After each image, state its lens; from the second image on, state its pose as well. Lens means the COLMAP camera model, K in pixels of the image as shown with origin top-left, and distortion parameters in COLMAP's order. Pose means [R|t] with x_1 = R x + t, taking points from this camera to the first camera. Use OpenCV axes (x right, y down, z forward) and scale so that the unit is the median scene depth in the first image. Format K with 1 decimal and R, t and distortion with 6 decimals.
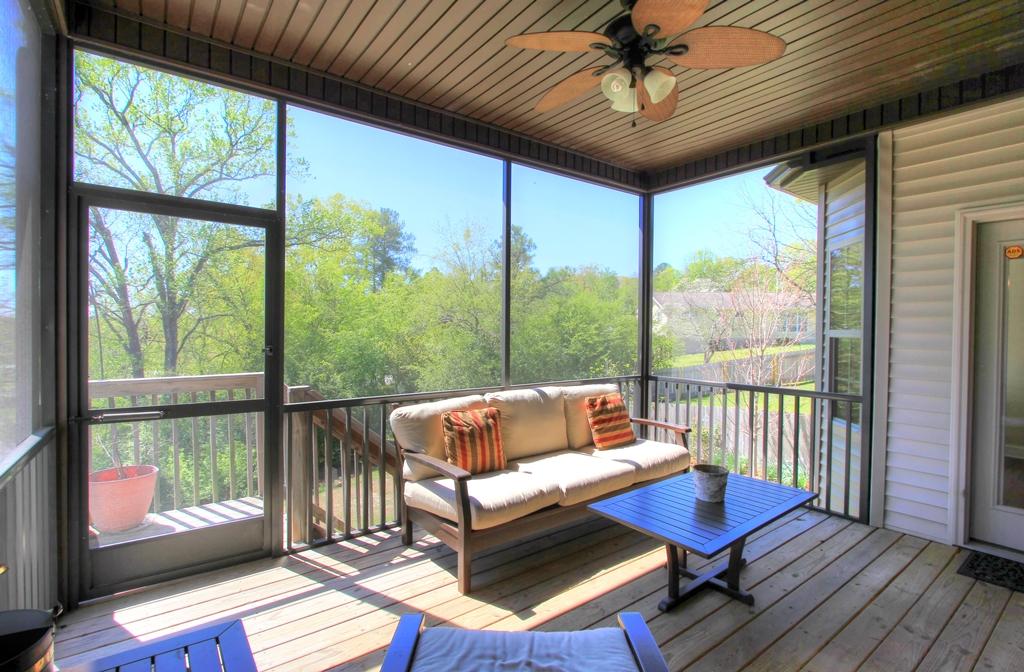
lens RADIAL K [[485.2, 0, 516.3], [0, 485.2, 337.0], [0, 0, 1]] dist [0.000162, 0.000000]
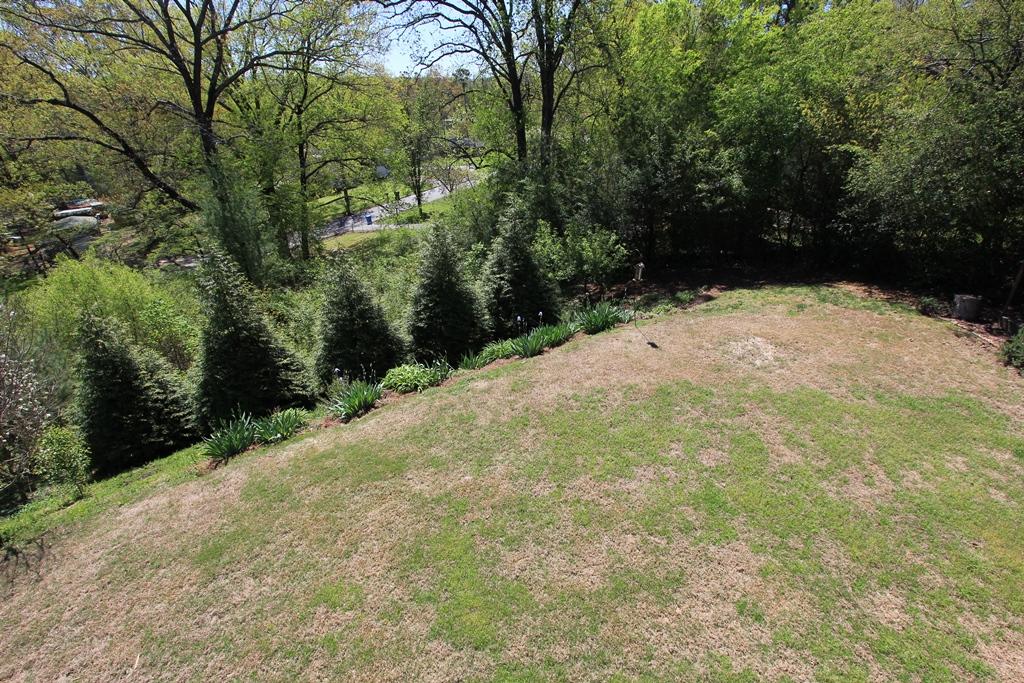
lens RADIAL K [[471.0, 0, 515.9], [0, 471.0, 334.9], [0, 0, 1]] dist [-0.012561, 0.001691]
pose [[0.768740, 0.291600, -0.569217, -0.107835], [-0.000439, 0.890252, 0.455468, 0.001802], [0.639561, -0.349886, 0.684500, 0.180519]]
